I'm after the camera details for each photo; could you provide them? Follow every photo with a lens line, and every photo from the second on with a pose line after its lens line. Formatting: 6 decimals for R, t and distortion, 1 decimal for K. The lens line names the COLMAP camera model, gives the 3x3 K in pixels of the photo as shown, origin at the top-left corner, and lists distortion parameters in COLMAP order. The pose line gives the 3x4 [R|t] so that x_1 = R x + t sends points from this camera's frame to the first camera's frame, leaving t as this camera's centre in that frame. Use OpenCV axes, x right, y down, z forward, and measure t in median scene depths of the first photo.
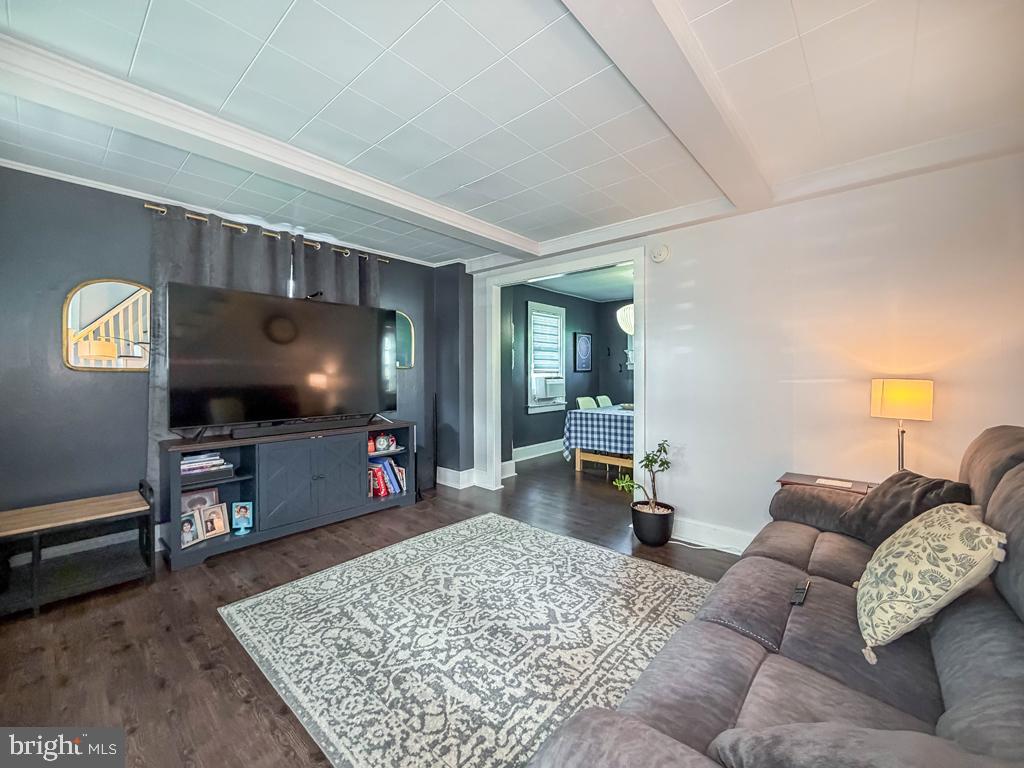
lens RADIAL K [[427.0, 0, 509.6], [0, 427.0, 369.0], [0, 0, 1]] dist [-0.000623, -0.000254]
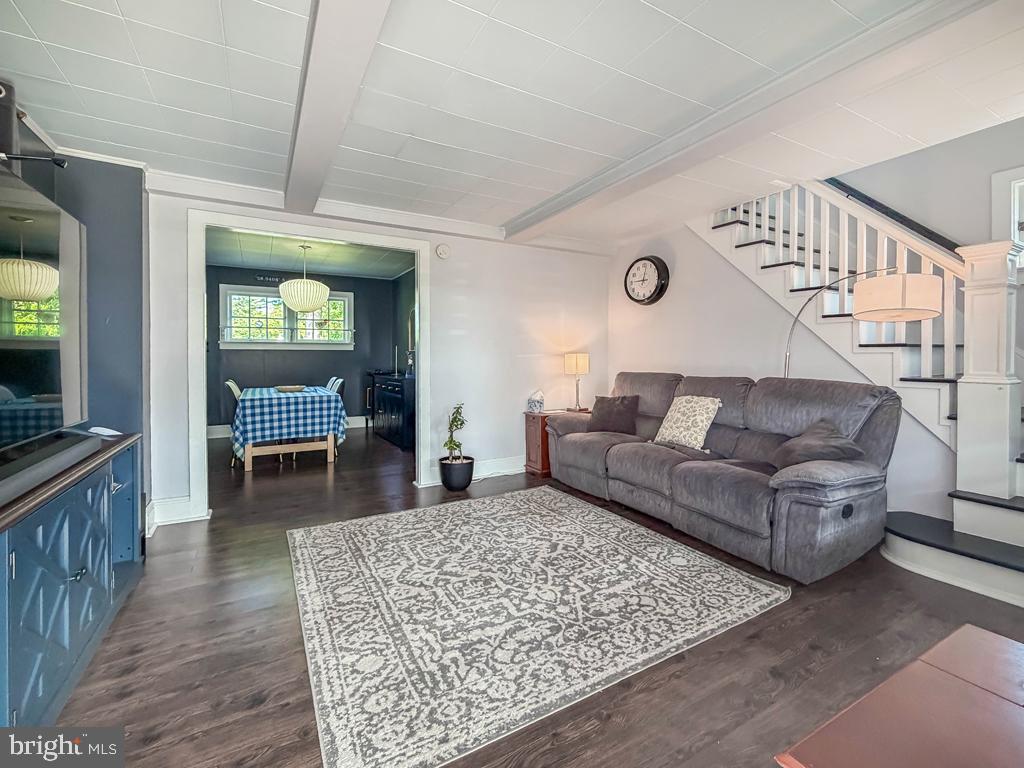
lens RADIAL K [[427.0, 0, 509.6], [0, 427.0, 369.0], [0, 0, 1]] dist [-0.000623, -0.000254]
pose [[0.334135, -0.028609, 0.942091, -0.954281], [-0.004155, 0.999485, 0.031825, 0.037880], [-0.942516, -0.014548, 0.333844, 0.594039]]
